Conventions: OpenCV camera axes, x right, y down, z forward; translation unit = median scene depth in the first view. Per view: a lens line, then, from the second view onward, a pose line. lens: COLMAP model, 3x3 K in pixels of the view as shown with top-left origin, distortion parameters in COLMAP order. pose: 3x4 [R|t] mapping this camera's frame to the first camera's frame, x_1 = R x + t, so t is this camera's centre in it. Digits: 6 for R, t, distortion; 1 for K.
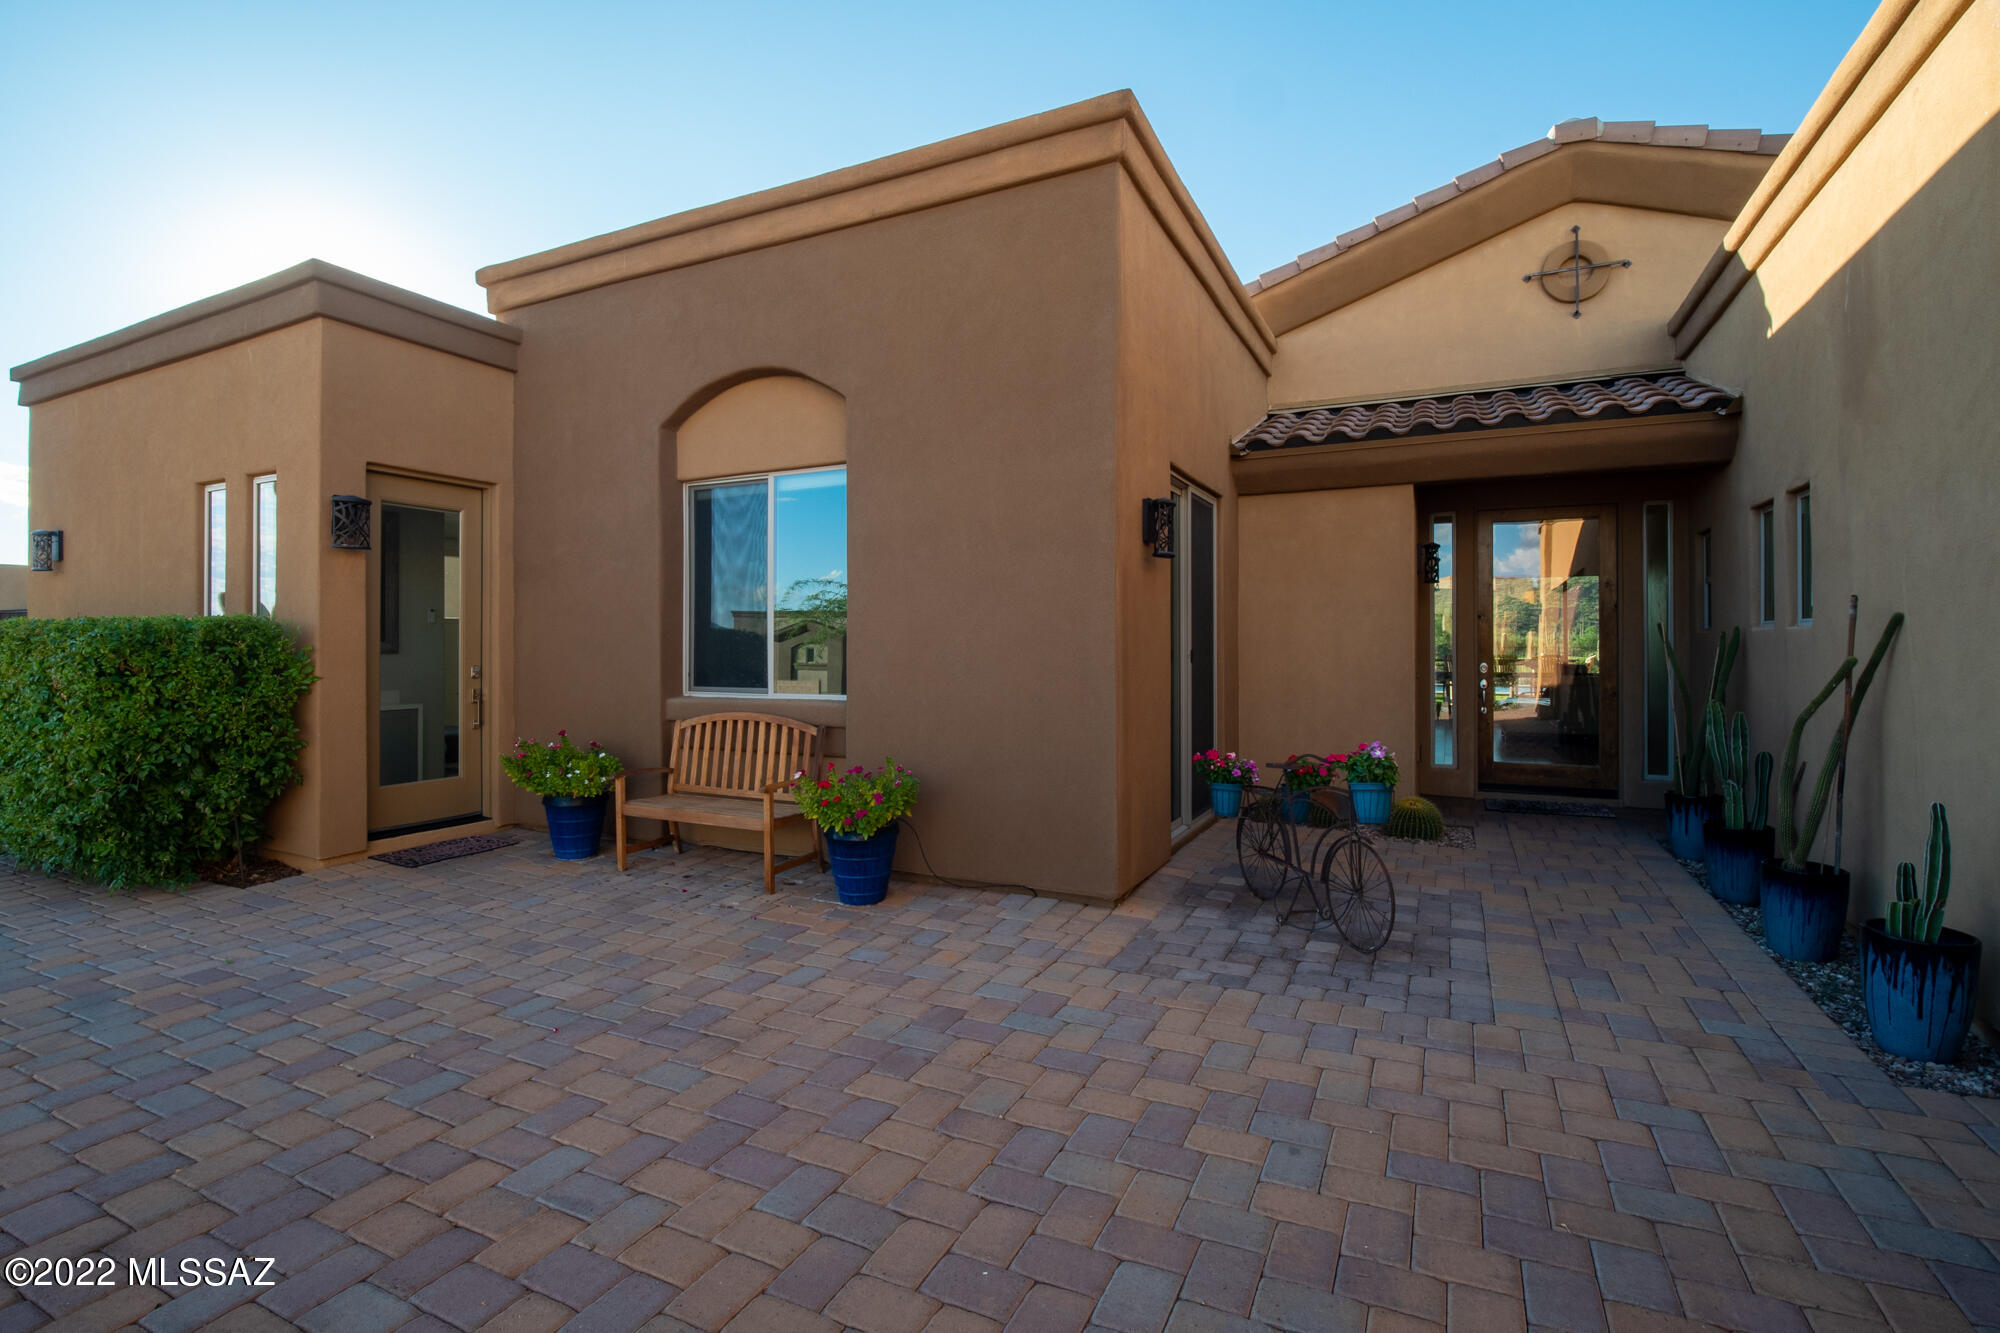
lens RADIAL K [[927.8, 0, 991.9], [0, 927.8, 637.4], [0, 0, 1]] dist [-0.013666, -0.000493]
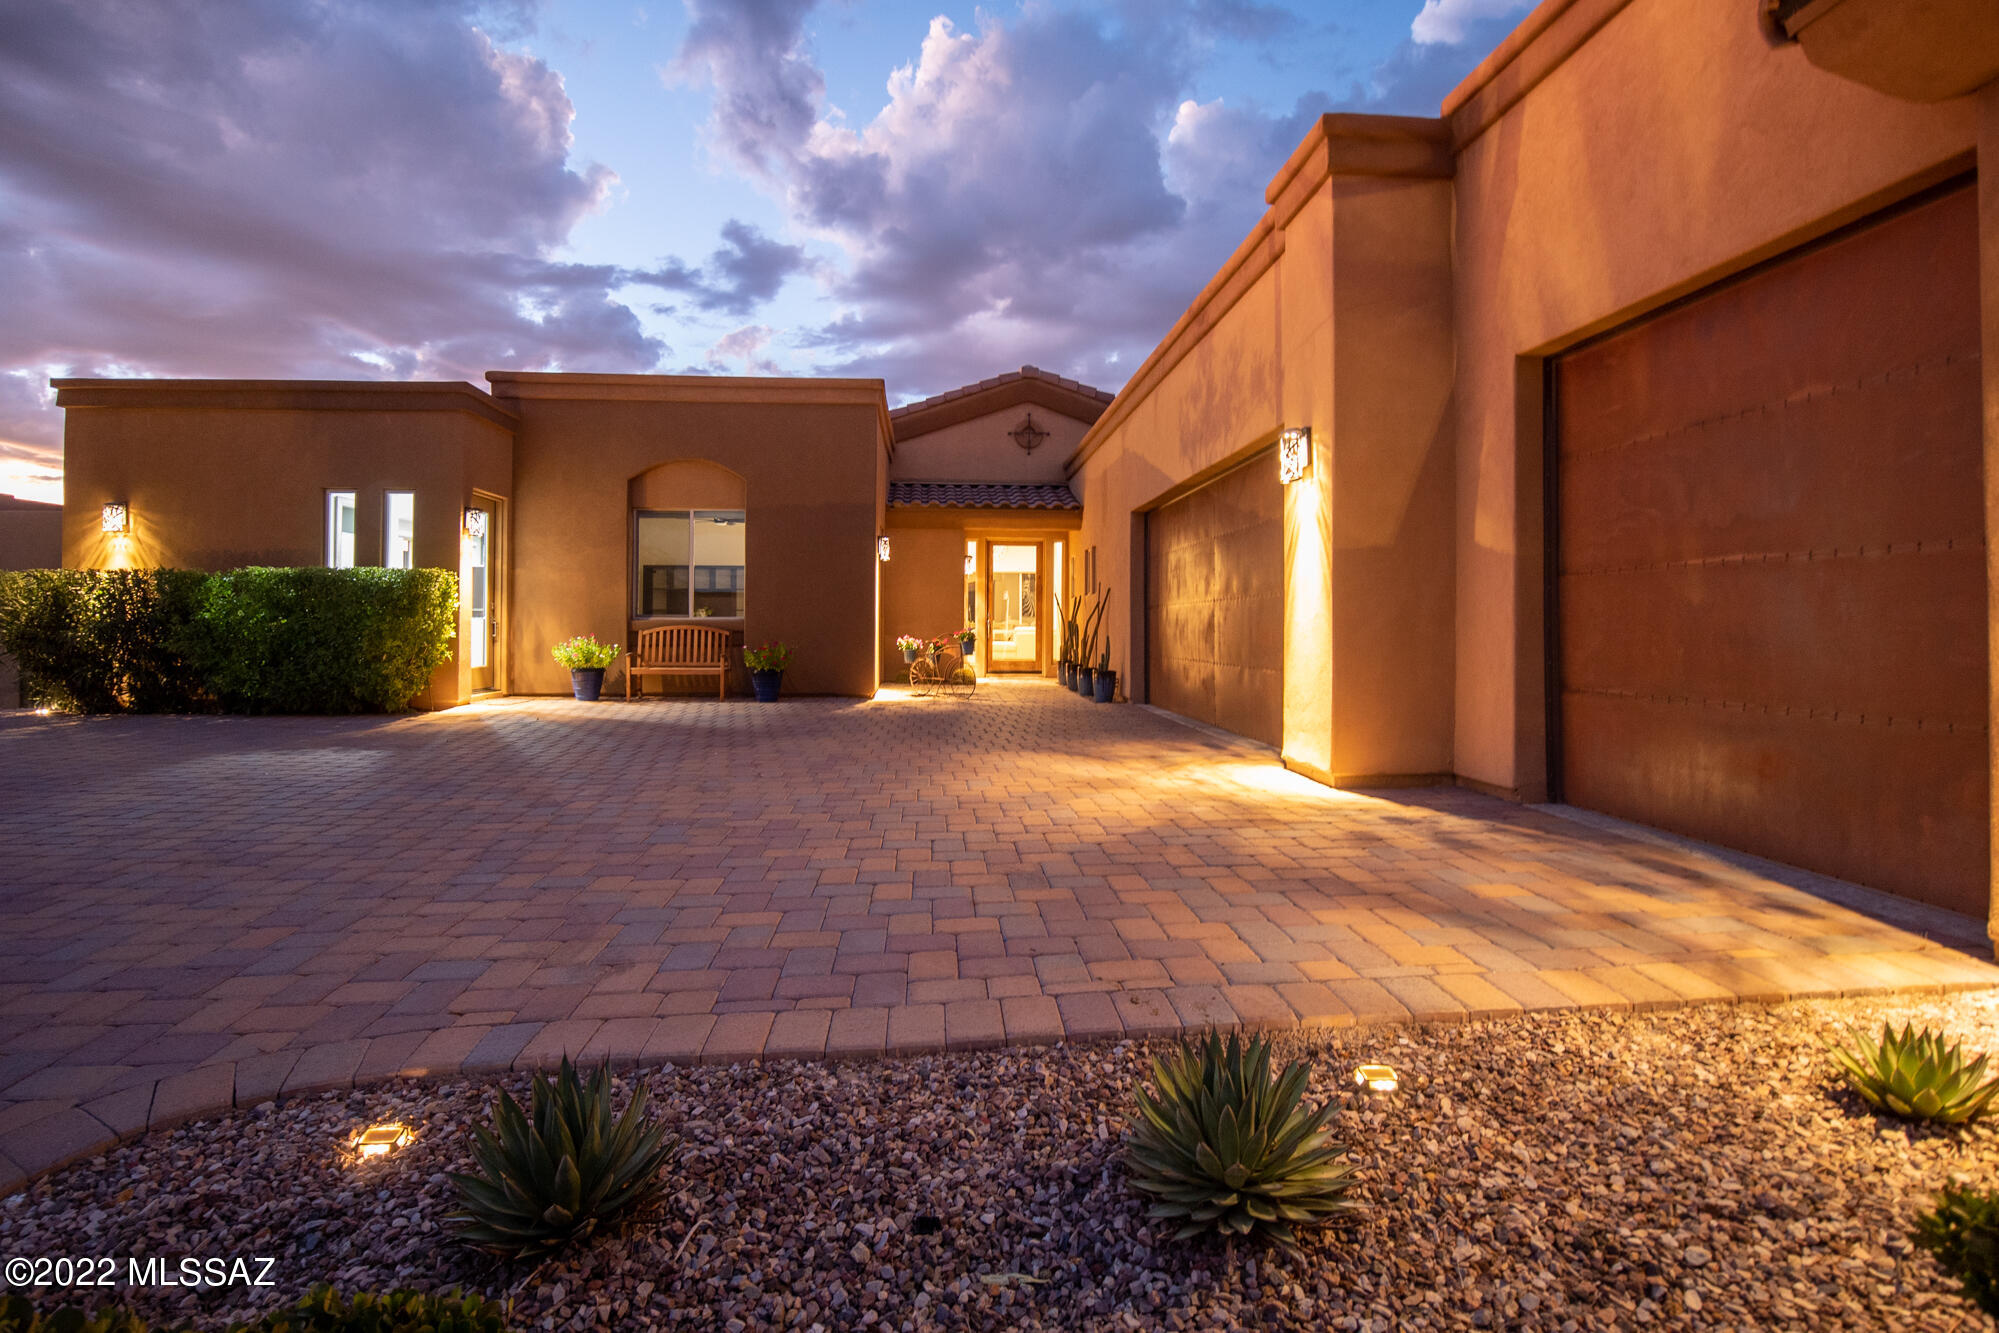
lens RADIAL K [[908.7, 0, 994.1], [0, 908.7, 645.9], [0, 0, 1]] dist [-0.001947, -0.000151]
pose [[0.867353, -0.003776, 0.497679, -0.537570], [-0.010064, 0.999634, 0.025126, 0.054710], [-0.497592, -0.026802, 0.866997, -0.881189]]
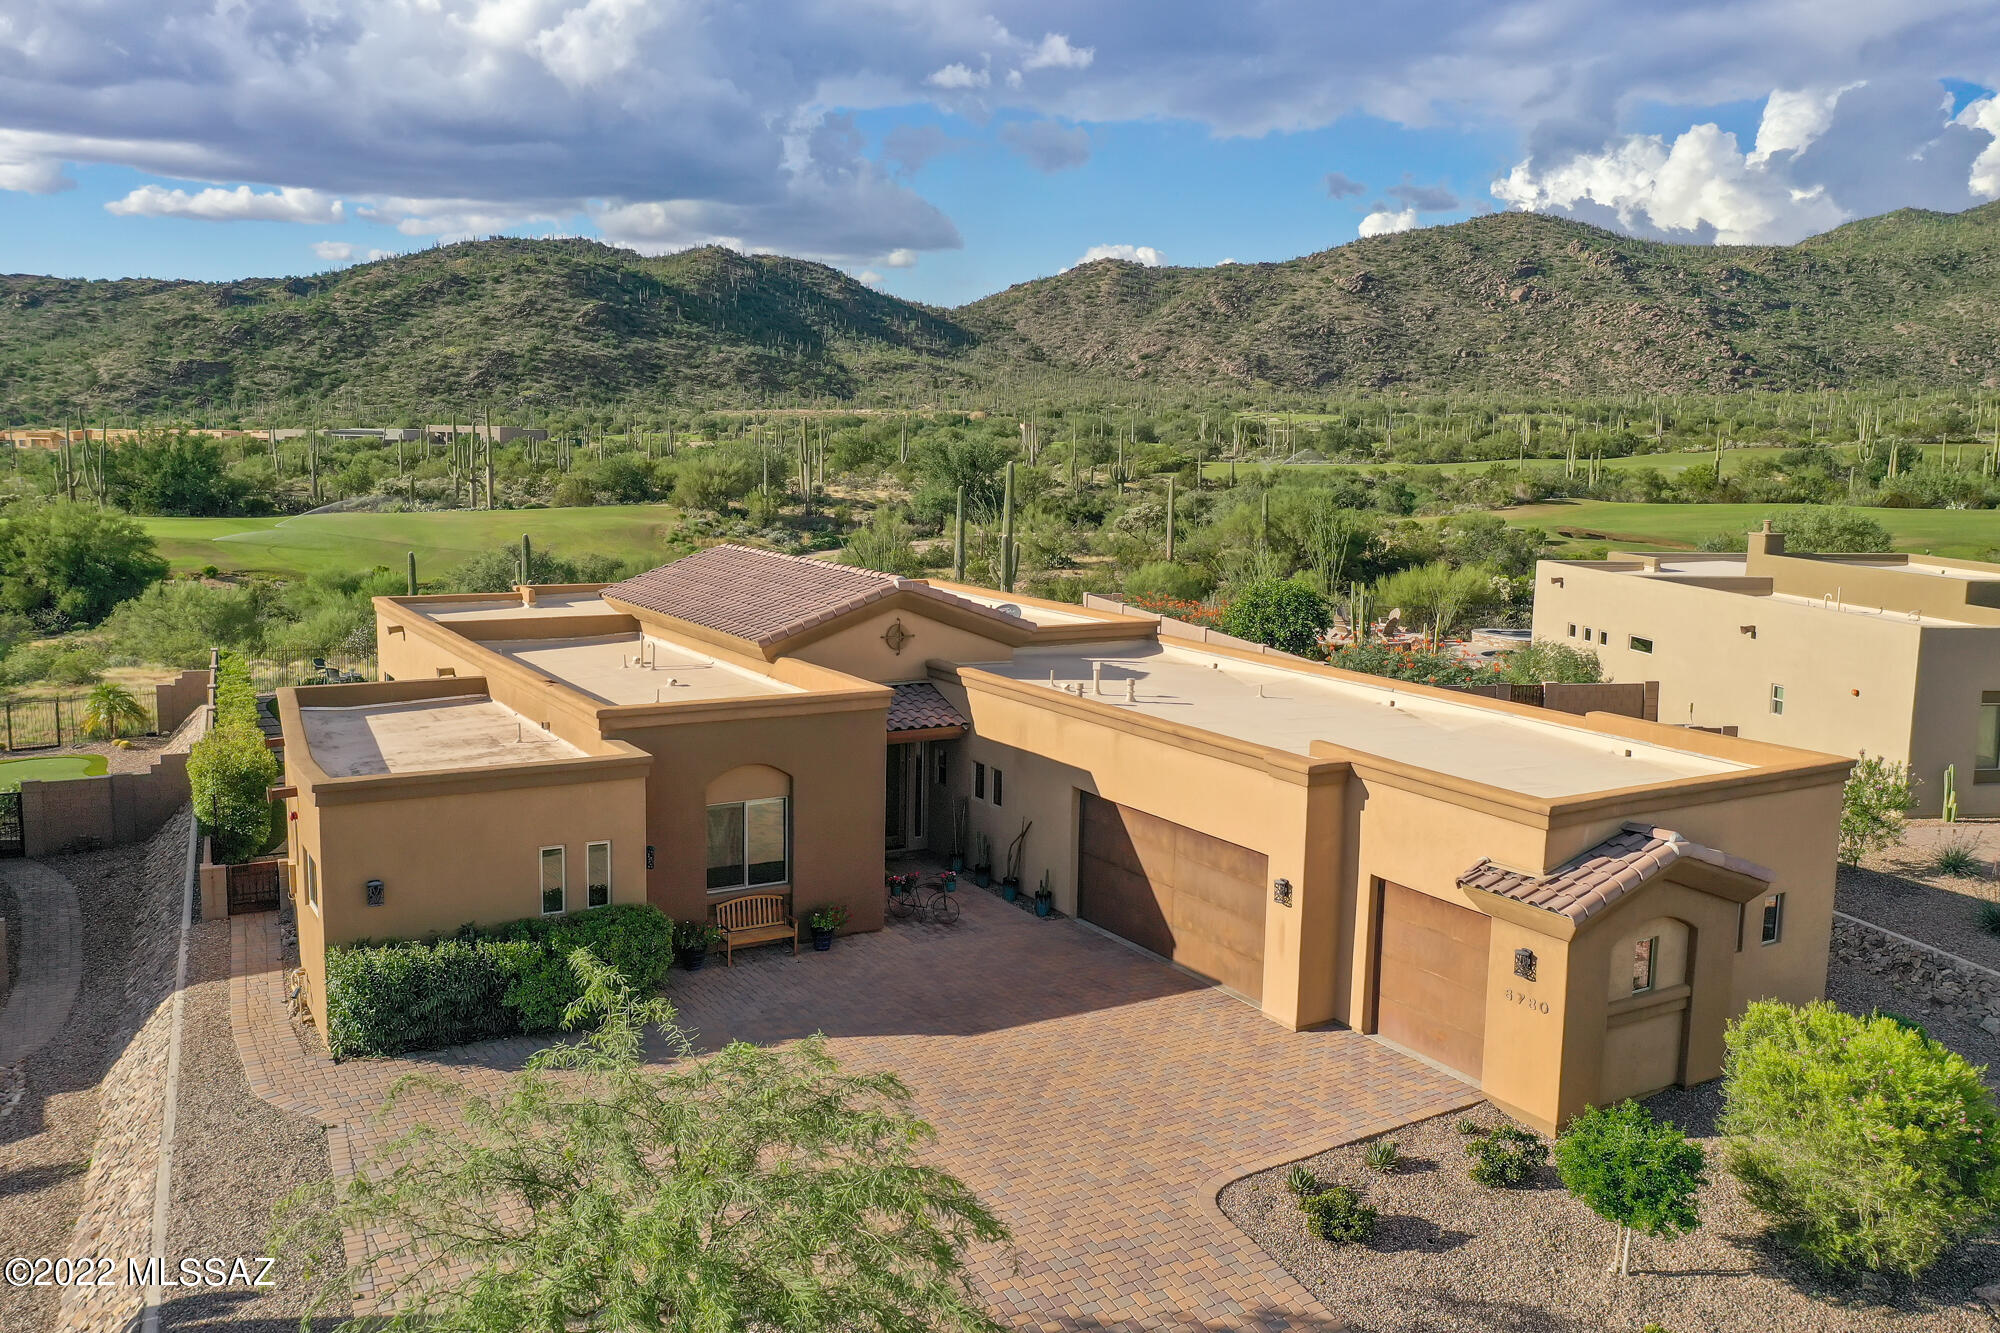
lens RADIAL K [[1623.1, 0, 1000.0], [0, 1623.1, 666.5], [0, 0, 1]] dist [-0.011847, -0.000626]
pose [[0.539890, -0.108605, 0.834700, -2.854650], [-0.025785, 0.989042, 0.145365, -0.975490], [-0.841341, -0.100003, 0.531174, -1.525141]]
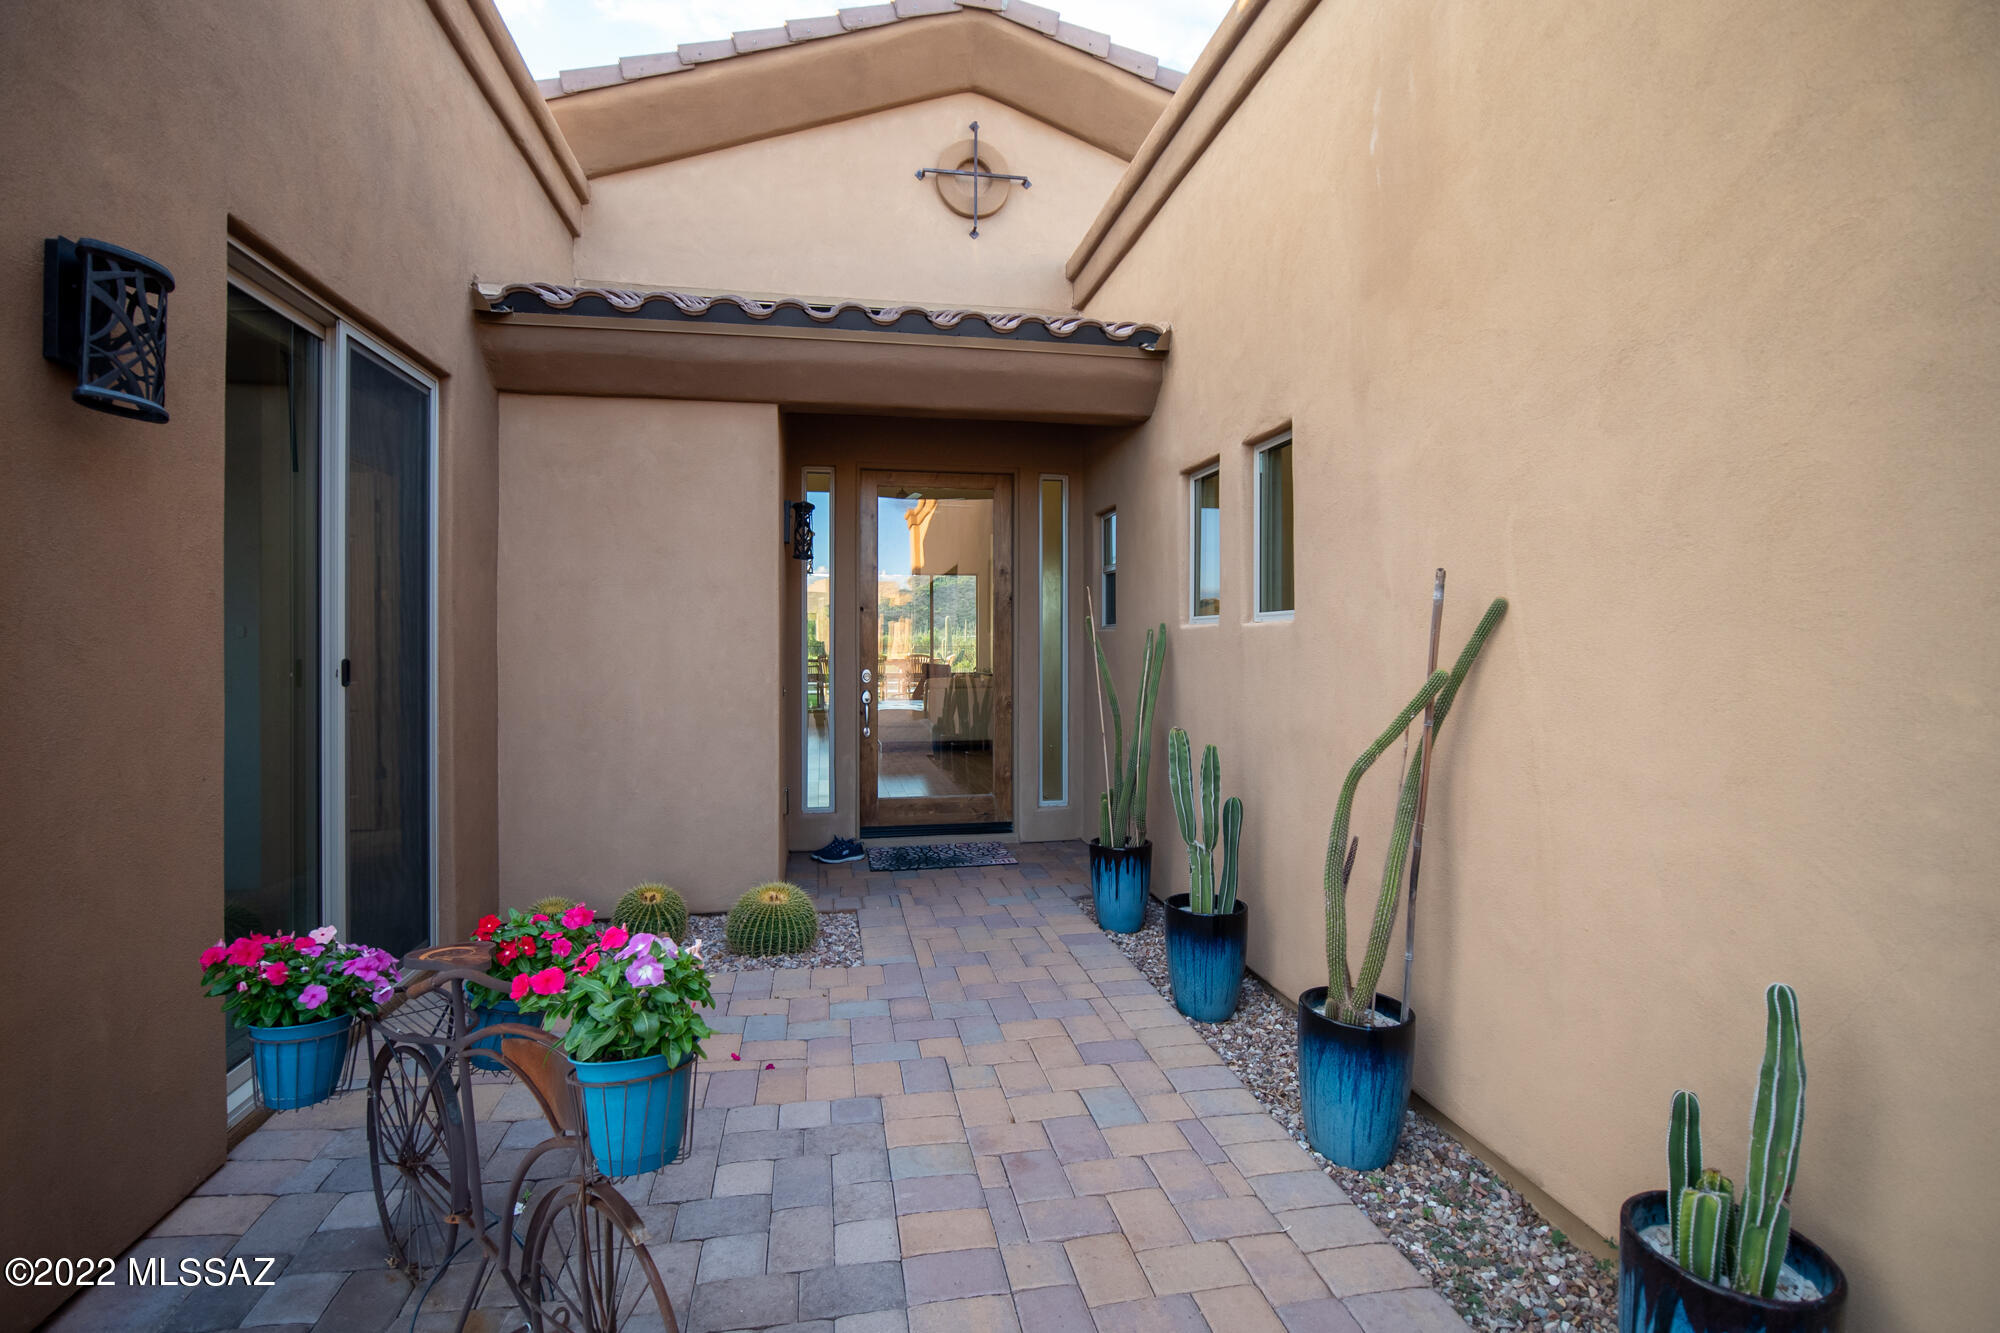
lens RADIAL K [[927.8, 0, 991.9], [0, 927.8, 637.4], [0, 0, 1]] dist [-0.013666, -0.000493]
pose [[0.802102, 0.002863, 0.597181, 0.174801], [-0.003772, 0.999993, 0.000272, 0.000574], [-0.597176, -0.002471, 0.802107, 0.359311]]
